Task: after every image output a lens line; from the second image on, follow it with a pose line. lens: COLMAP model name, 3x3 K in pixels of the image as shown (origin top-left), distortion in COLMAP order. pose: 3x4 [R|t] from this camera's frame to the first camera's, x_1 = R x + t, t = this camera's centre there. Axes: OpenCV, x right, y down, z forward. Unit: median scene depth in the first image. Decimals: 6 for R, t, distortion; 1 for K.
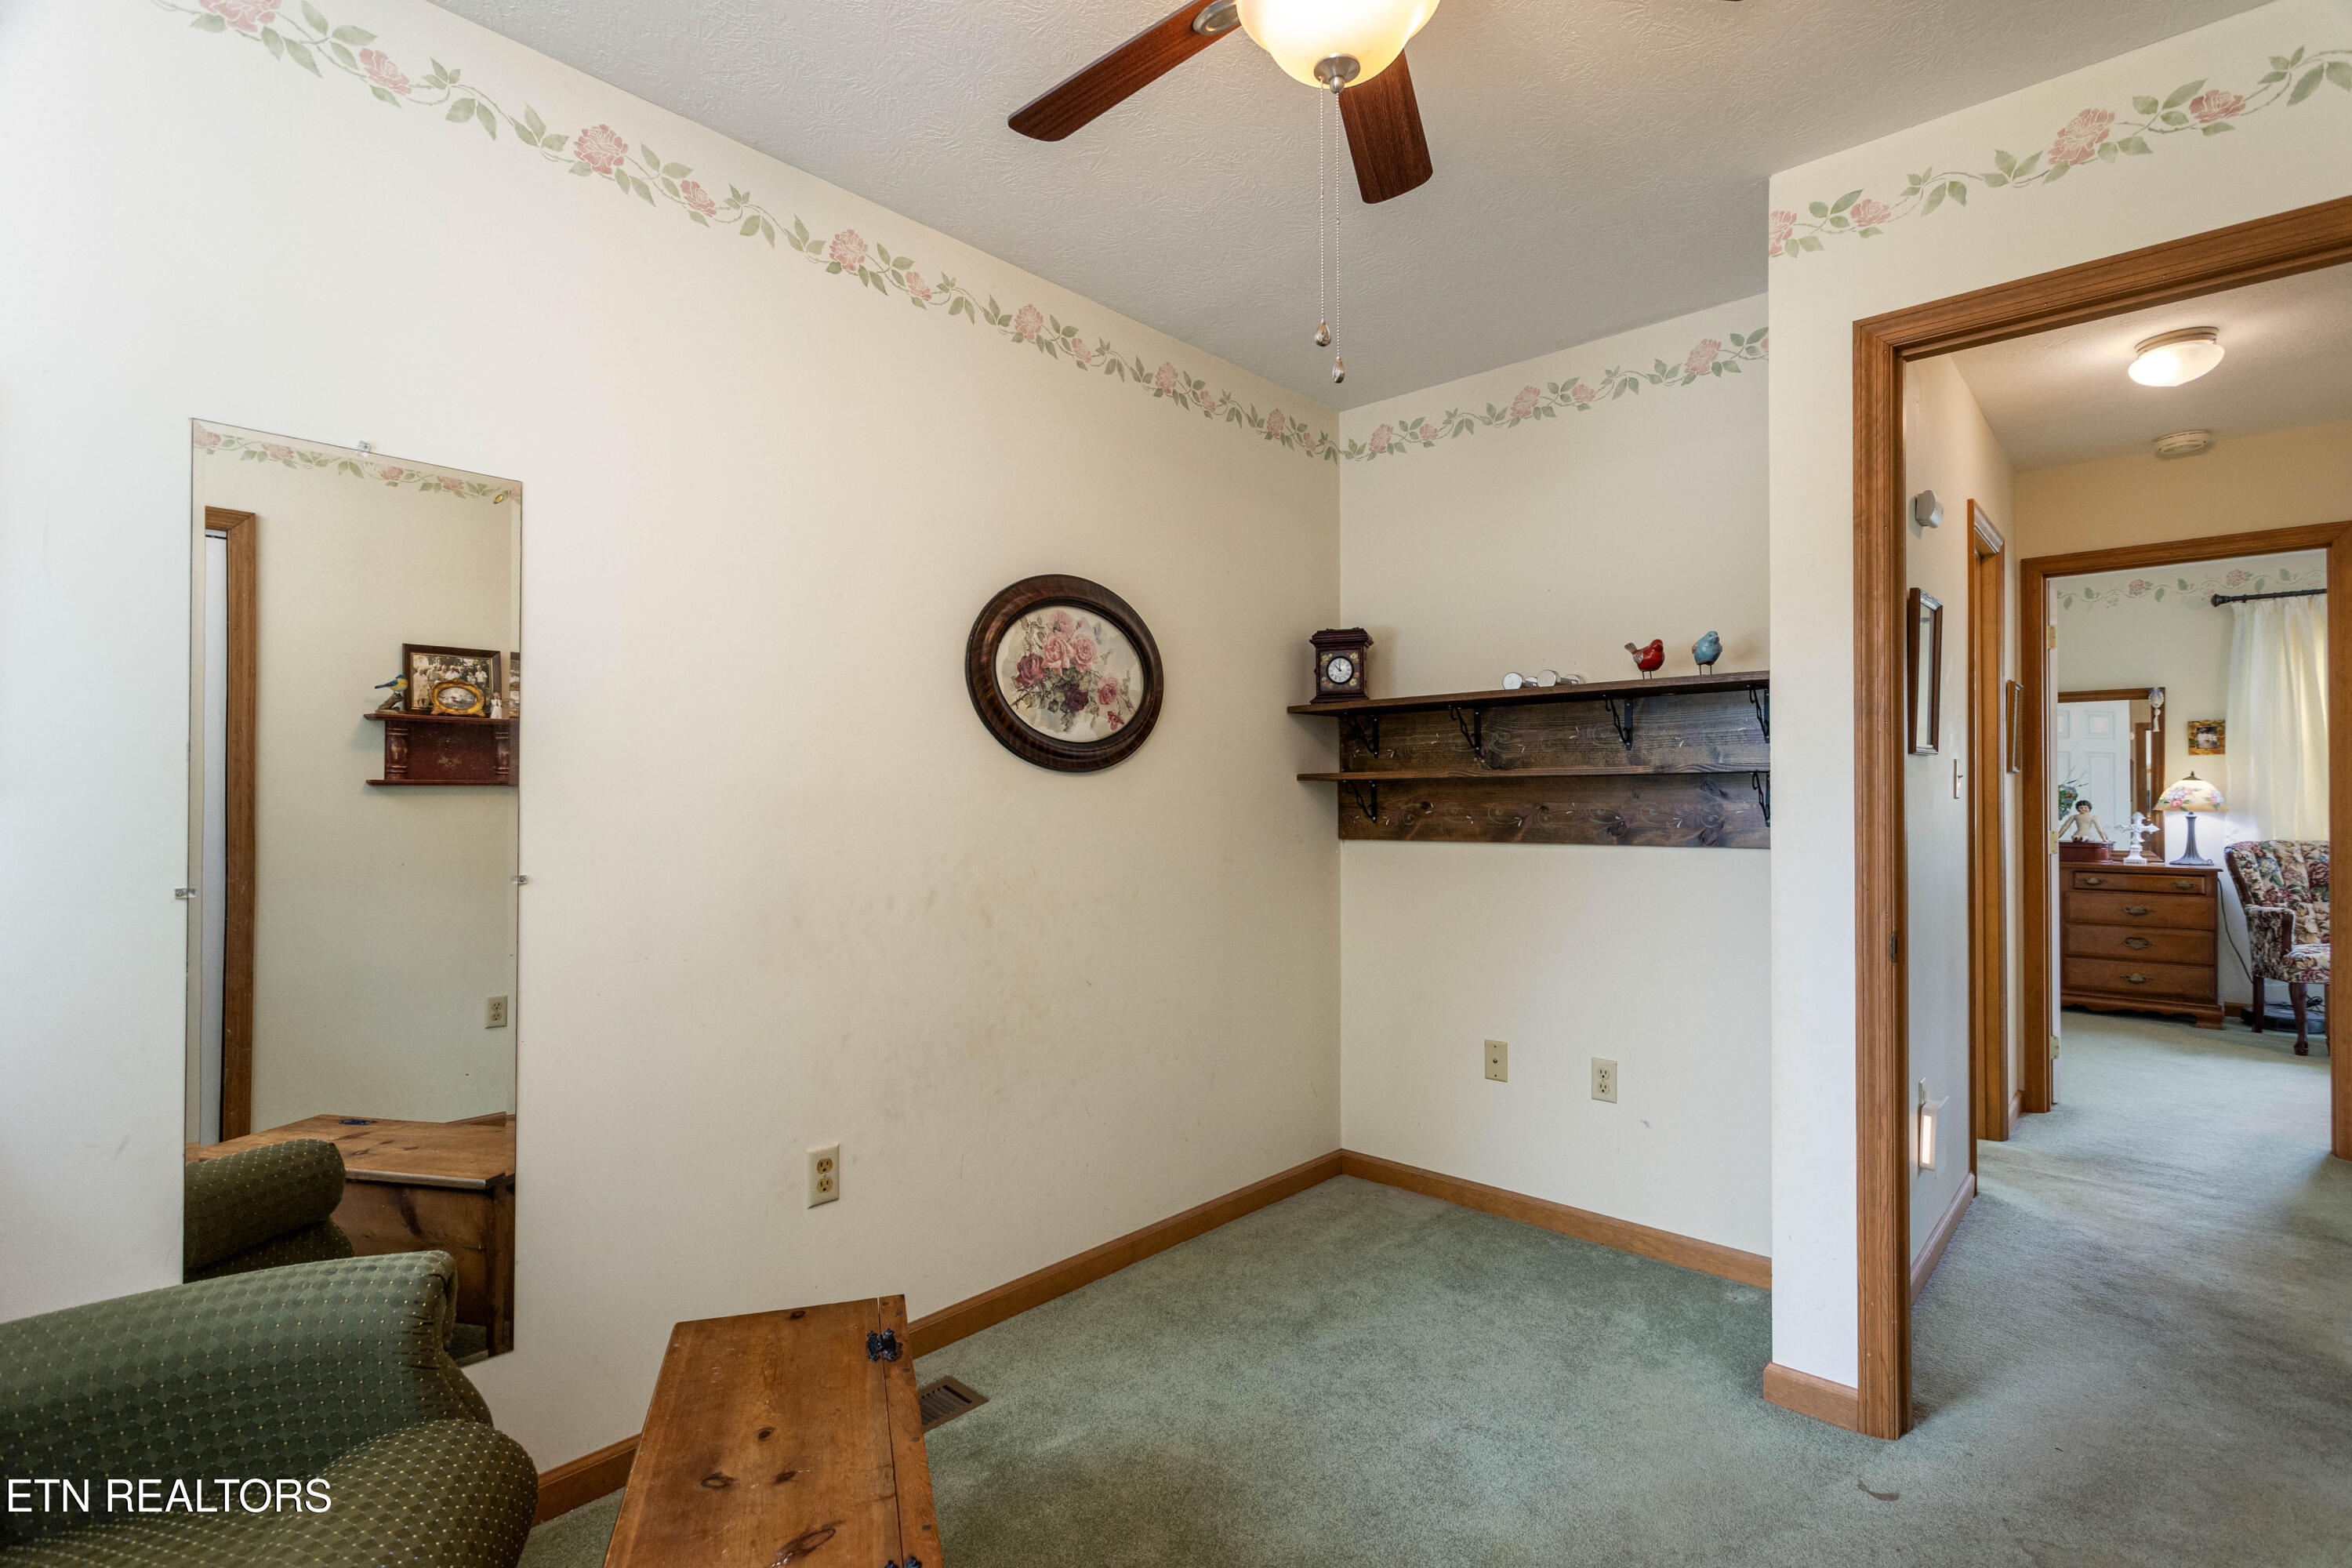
lens RADIAL K [[1115.1, 0, 1179.2], [0, 1115.1, 779.1], [0, 0, 1]] dist [-0.000309, 0.001639]
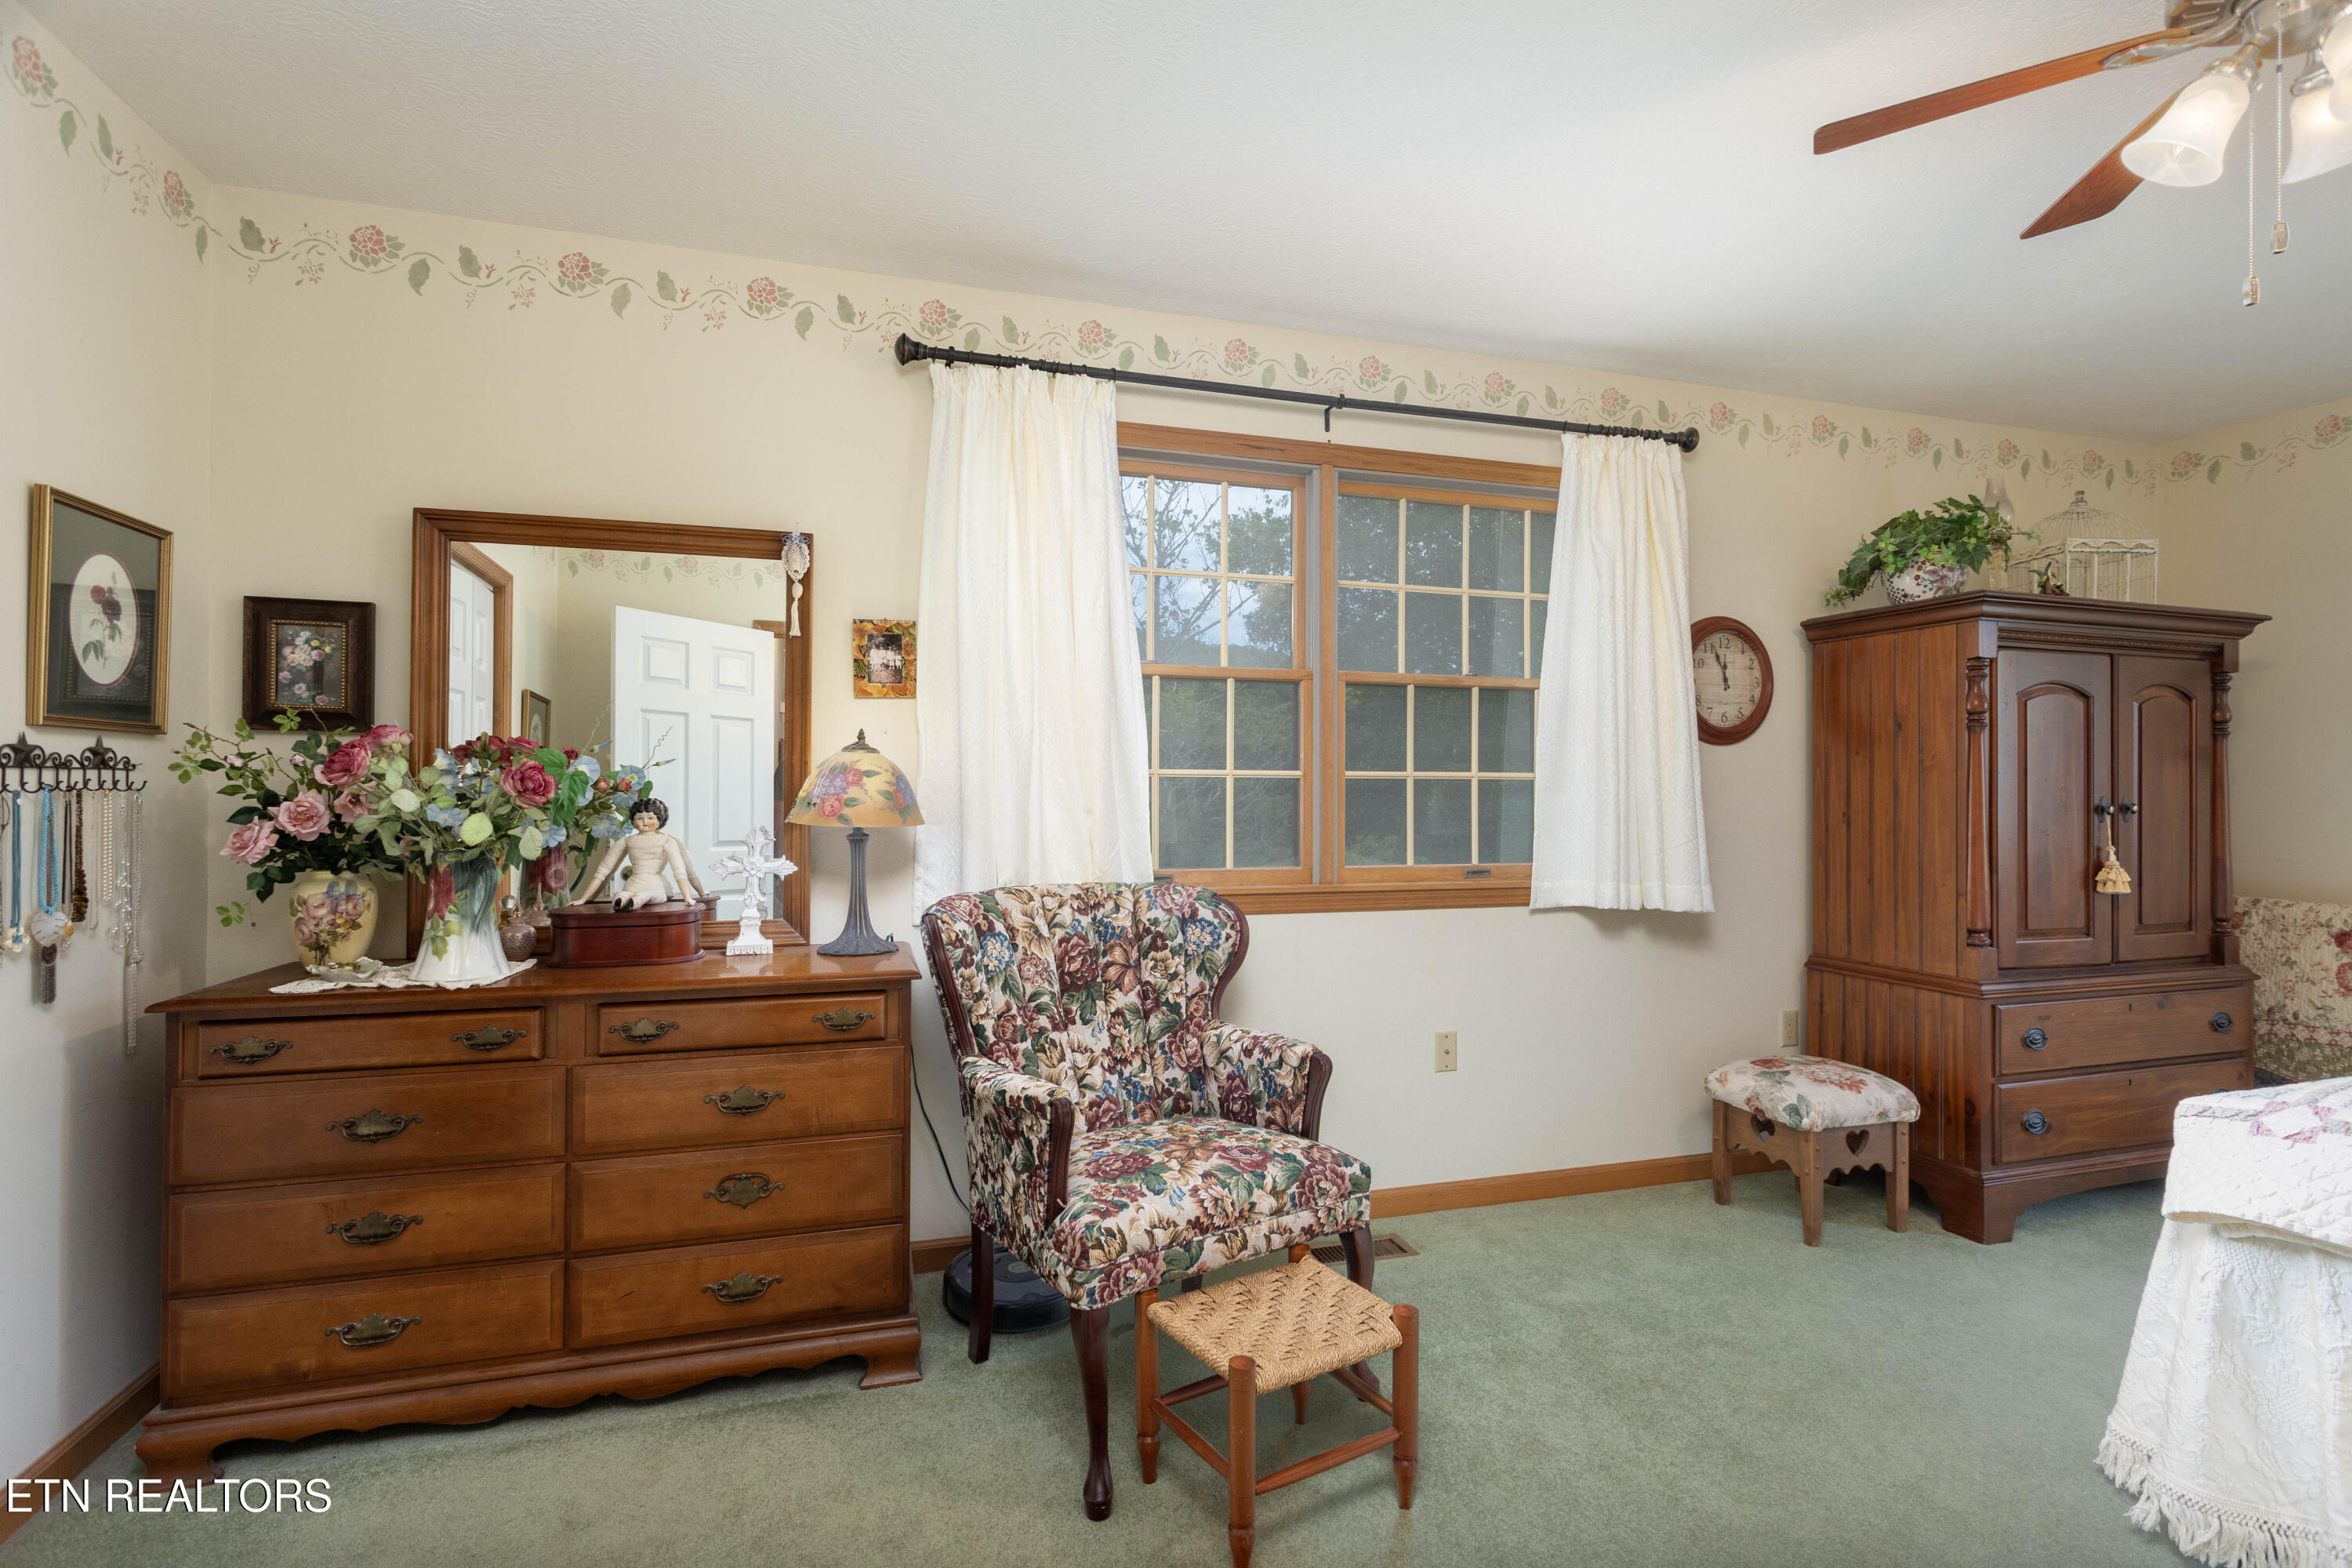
lens RADIAL K [[1115.1, 0, 1170.7], [0, 1115.1, 796.2], [0, 0, 1]] dist [-0.000309, 0.001639]
pose [[0.518055, 0.003388, 0.855341, 0.615914], [-0.010871, 0.999937, 0.002623, 0.015800], [-0.855278, -0.010657, 0.518059, 0.689923]]
